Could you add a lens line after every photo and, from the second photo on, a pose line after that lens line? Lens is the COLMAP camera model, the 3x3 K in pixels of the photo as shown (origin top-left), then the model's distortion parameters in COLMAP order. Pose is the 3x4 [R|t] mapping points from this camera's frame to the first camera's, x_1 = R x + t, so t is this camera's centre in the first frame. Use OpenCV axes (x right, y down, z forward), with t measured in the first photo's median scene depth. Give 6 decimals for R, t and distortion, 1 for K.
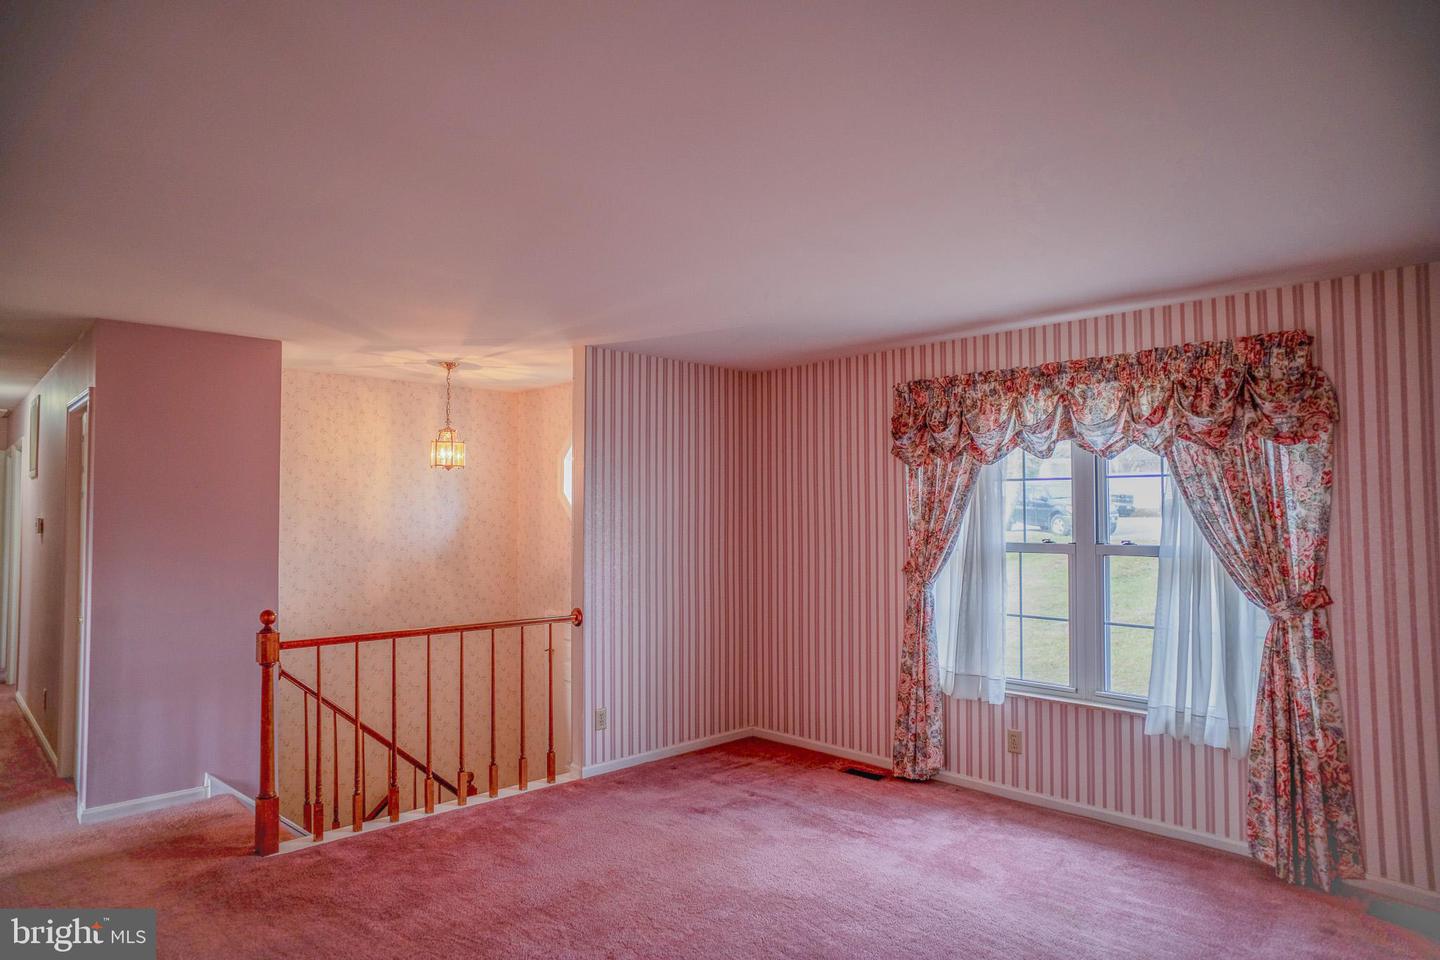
lens RADIAL K [[847.9, 0, 720.0], [0, 847.9, 480.0], [0, 0, 1]] dist [-0.062947, 0.054403]
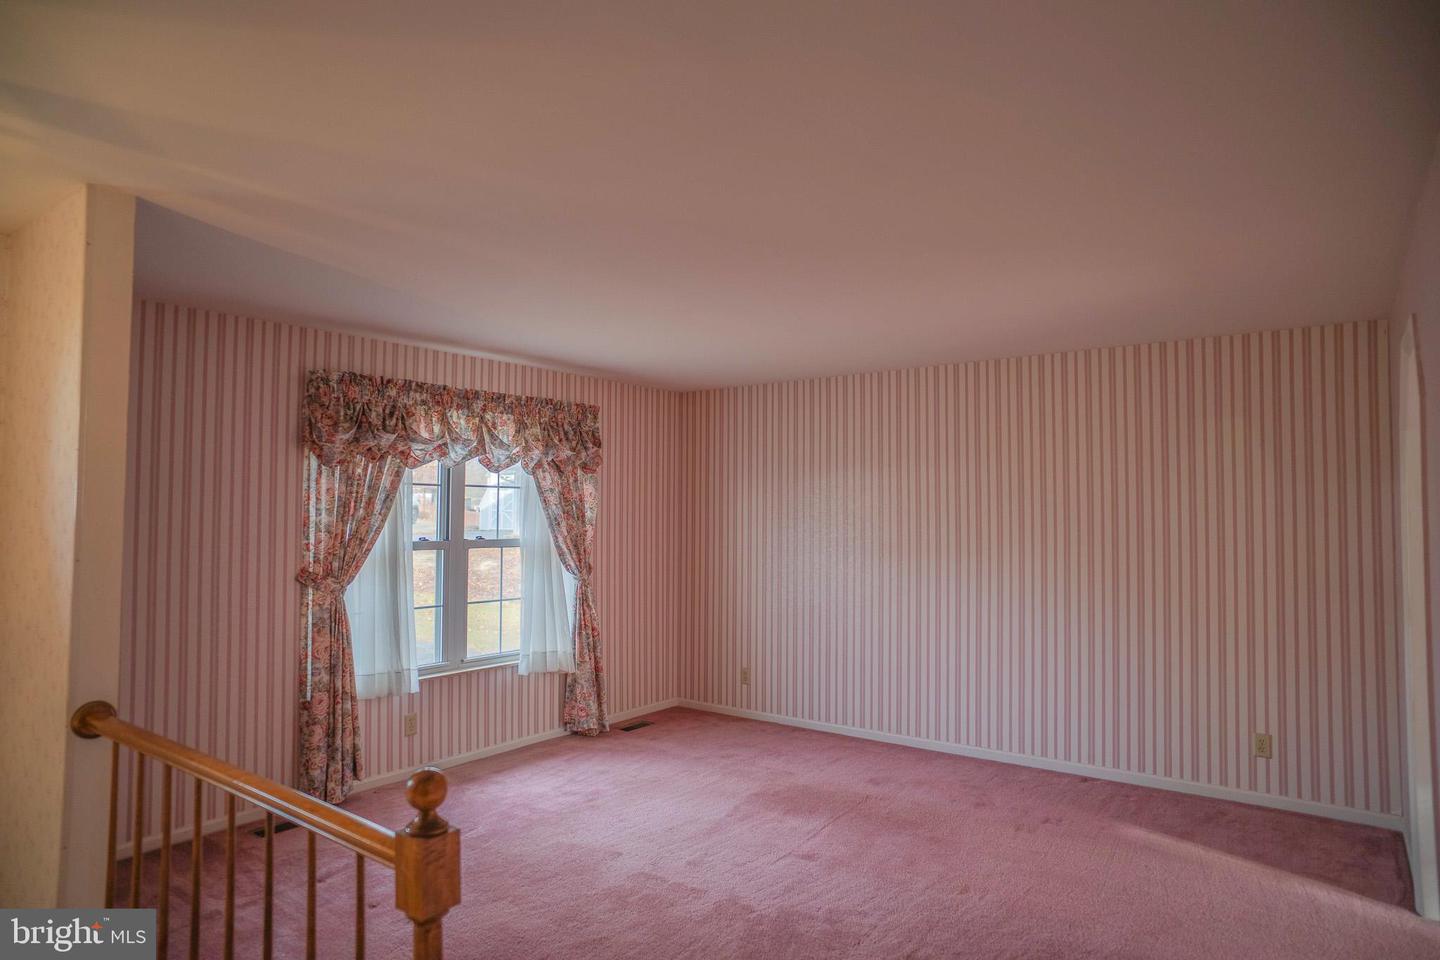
lens RADIAL K [[847.9, 0, 720.0], [0, 847.9, 480.0], [0, 0, 1]] dist [-0.062947, 0.054403]
pose [[-0.152929, 0.040718, 0.987398, -0.797506], [-0.039158, 0.998116, -0.047225, 0.031360], [-0.987461, -0.045887, -0.151047, 0.783763]]
